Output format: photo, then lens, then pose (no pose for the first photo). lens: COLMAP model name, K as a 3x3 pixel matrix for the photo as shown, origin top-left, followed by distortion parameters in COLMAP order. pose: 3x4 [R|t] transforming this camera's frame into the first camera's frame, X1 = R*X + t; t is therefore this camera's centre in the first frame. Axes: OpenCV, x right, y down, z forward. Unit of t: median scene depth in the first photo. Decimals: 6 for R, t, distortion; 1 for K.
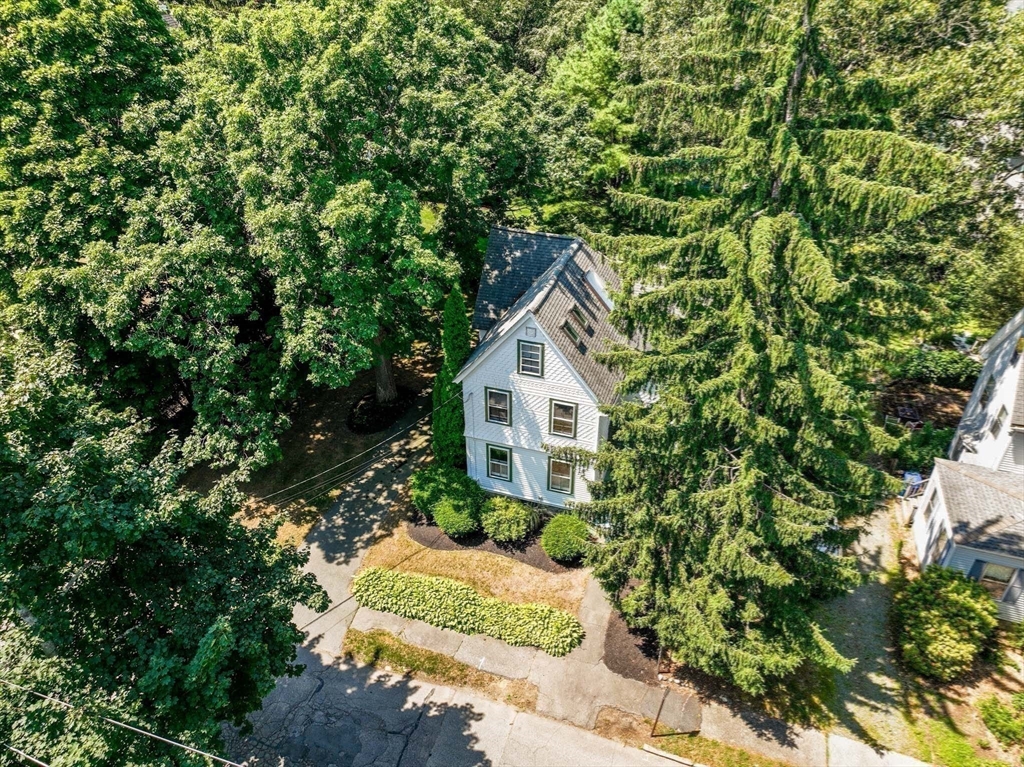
lens RADIAL K [[734.9, 0, 512.0], [0, 734.9, 383.5], [0, 0, 1]] dist [-0.021193, 0.038450]
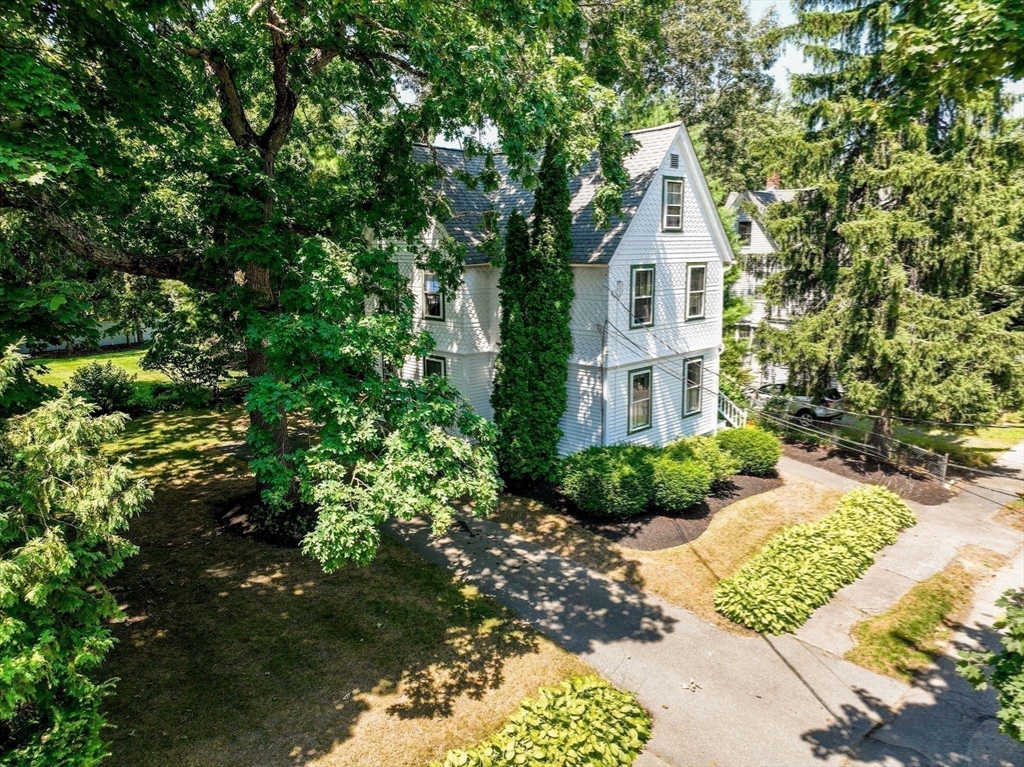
lens RADIAL K [[734.9, 0, 512.0], [0, 734.9, 383.5], [0, 0, 1]] dist [-0.021193, 0.038450]
pose [[0.456769, -0.170807, 0.873033, -0.693384], [0.492948, 0.865539, -0.088569, 0.104151], [-0.740516, 0.470816, 0.479551, 0.804356]]
